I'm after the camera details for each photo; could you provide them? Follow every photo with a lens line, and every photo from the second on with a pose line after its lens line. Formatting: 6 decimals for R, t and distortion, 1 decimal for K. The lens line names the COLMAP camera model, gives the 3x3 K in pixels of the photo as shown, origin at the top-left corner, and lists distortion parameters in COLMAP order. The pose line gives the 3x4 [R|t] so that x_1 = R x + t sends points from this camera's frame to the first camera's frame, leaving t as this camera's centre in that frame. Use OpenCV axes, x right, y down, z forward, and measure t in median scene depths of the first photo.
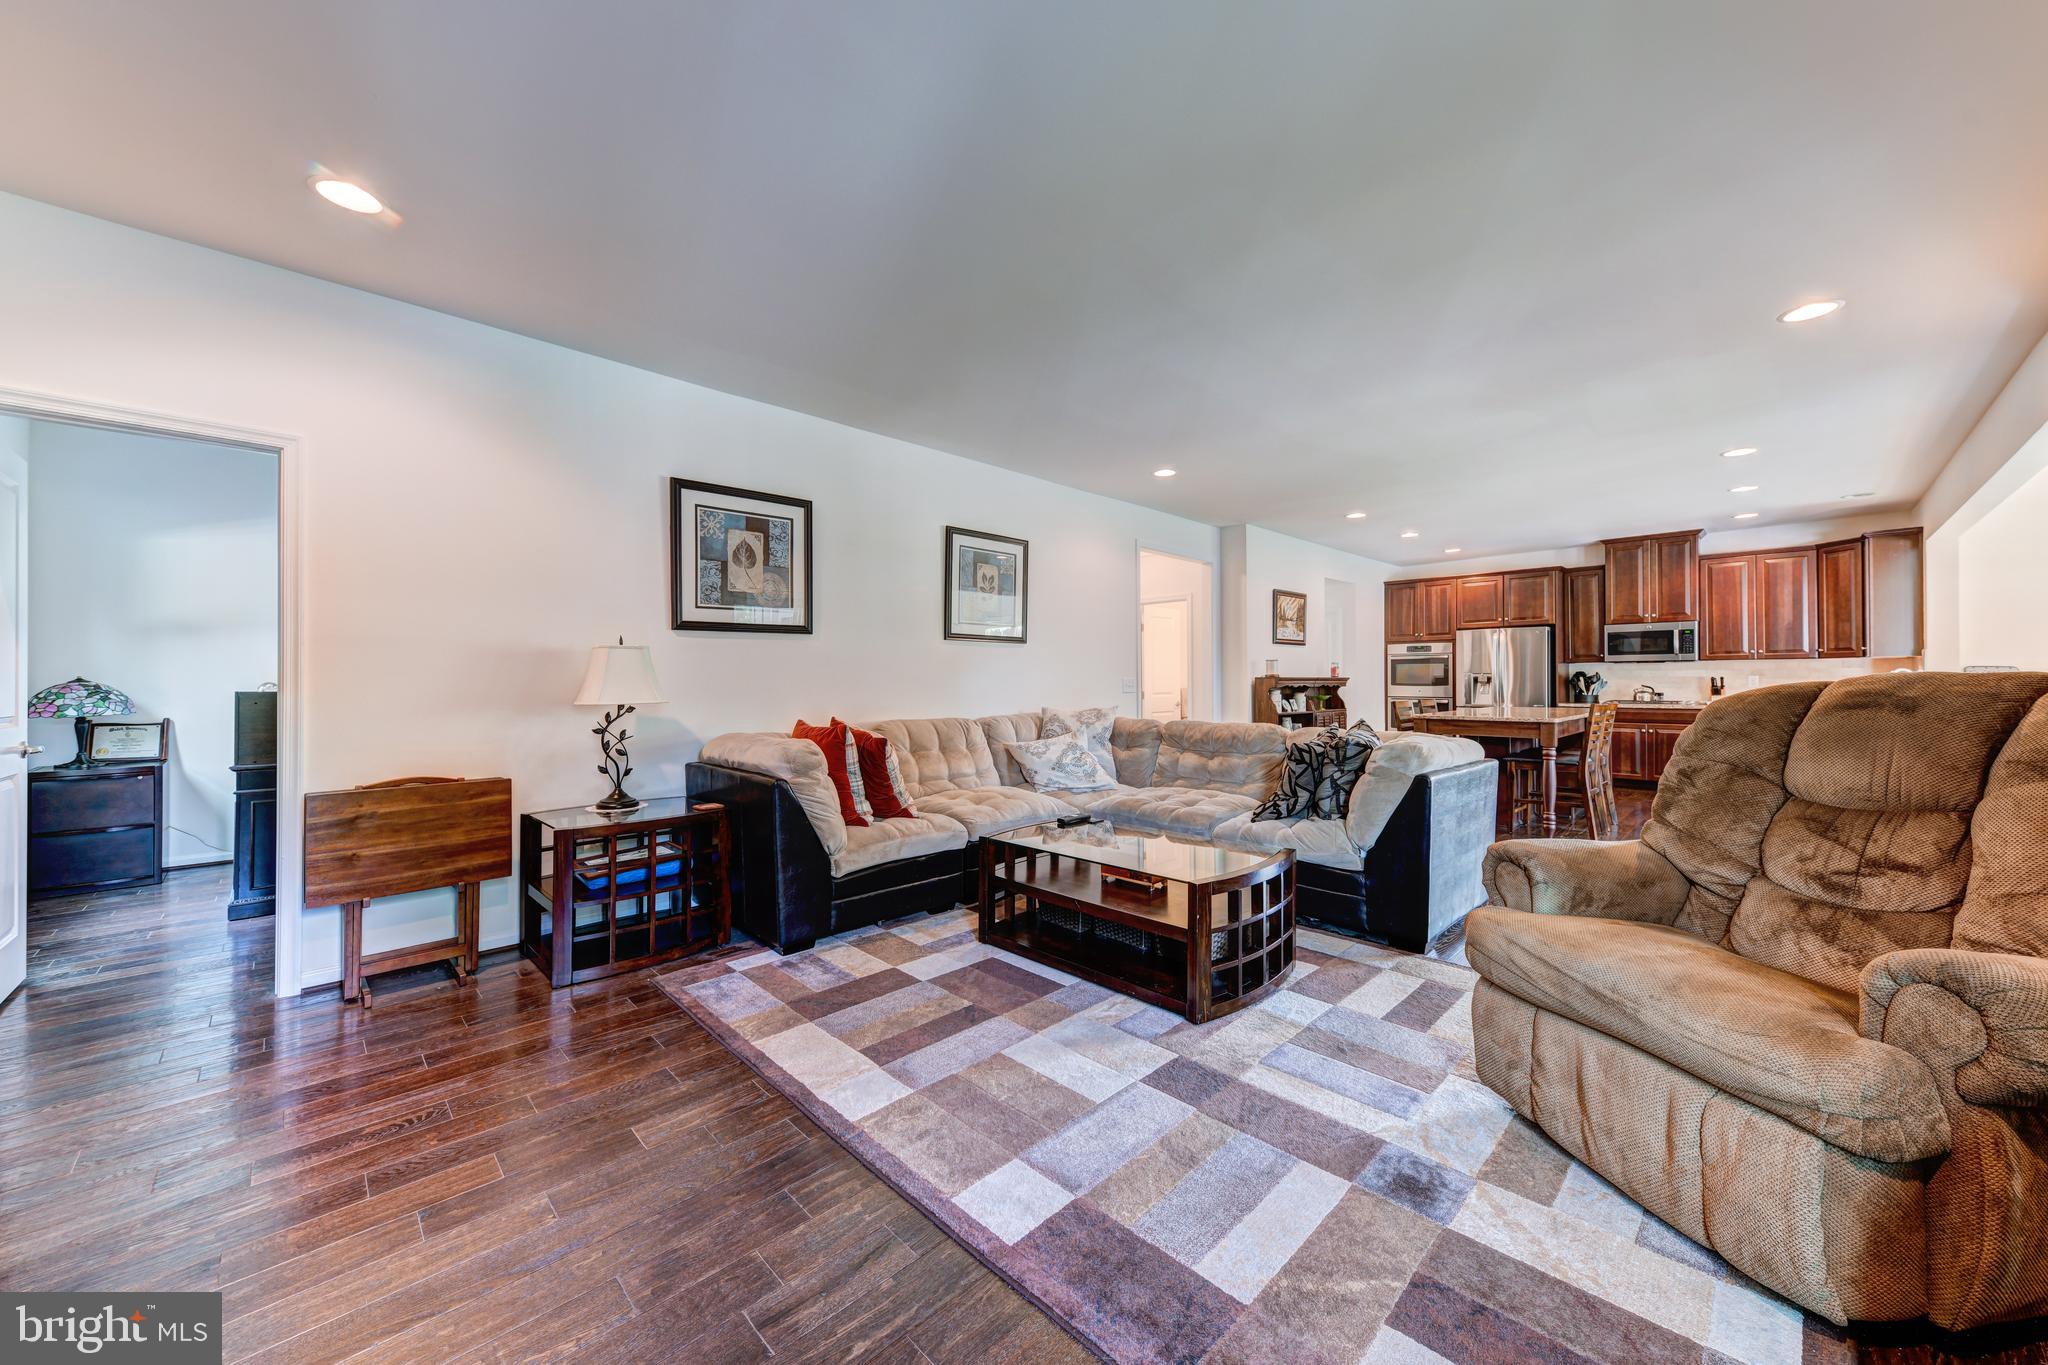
lens RADIAL K [[721.2, 0, 1024.0], [0, 721.2, 677.9], [0, 0, 1]] dist [-0.000973, -0.000090]
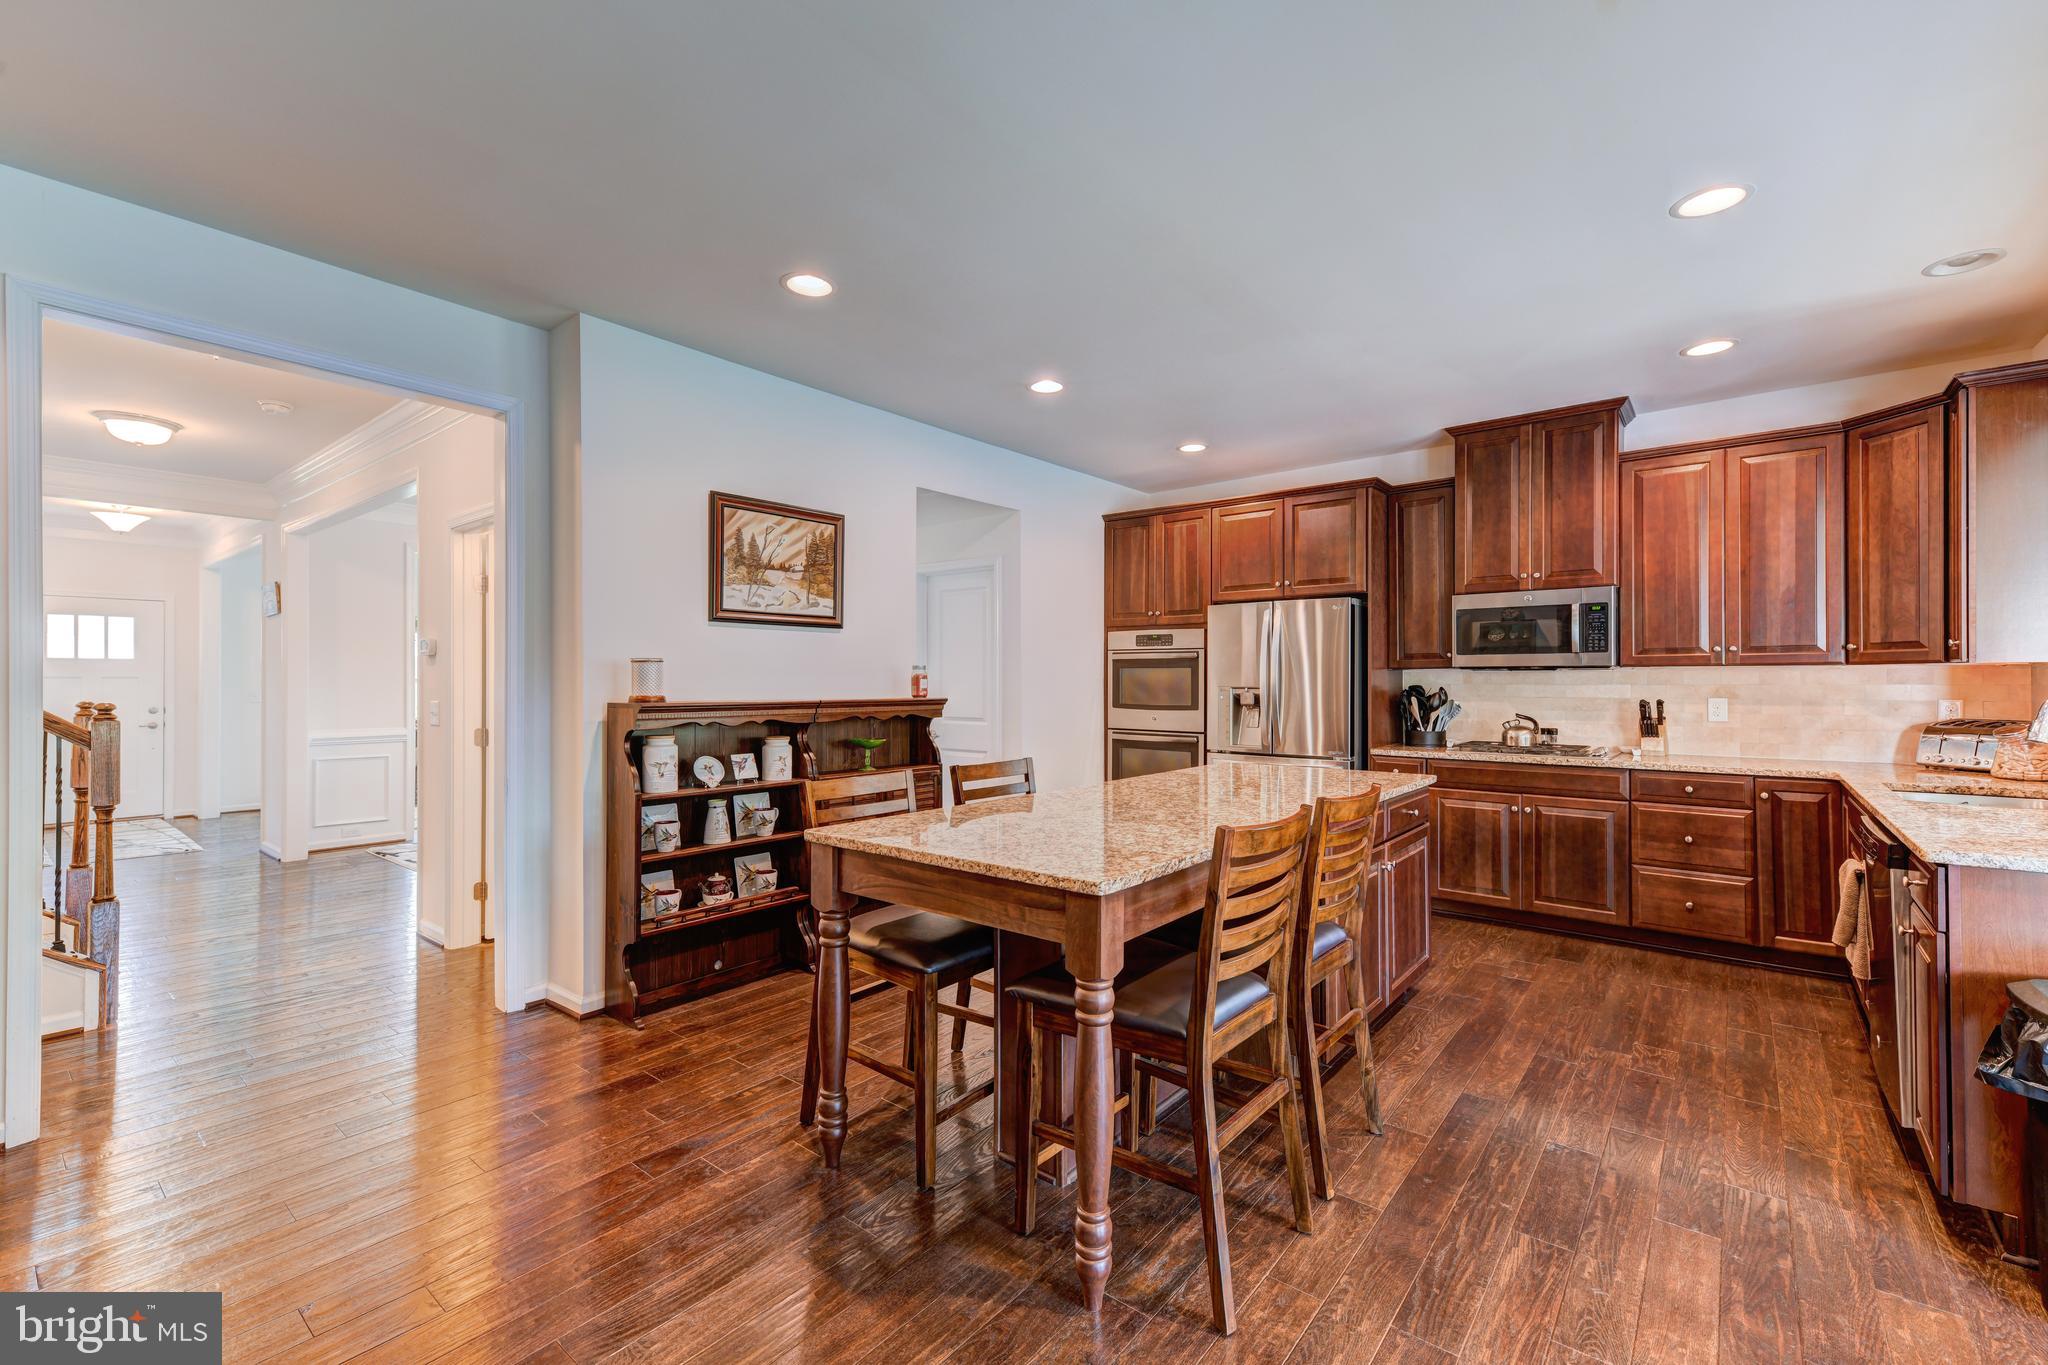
lens RADIAL K [[875.5, 0, 1023.3], [0, 875.5, 680.0], [0, 0, 1]] dist [0.016315, 0.000065]
pose [[0.989507, 0.002922, 0.144456, 0.433652], [-0.003616, 0.999983, 0.004541, -0.015628], [-0.144441, -0.005016, 0.989501, 0.447576]]
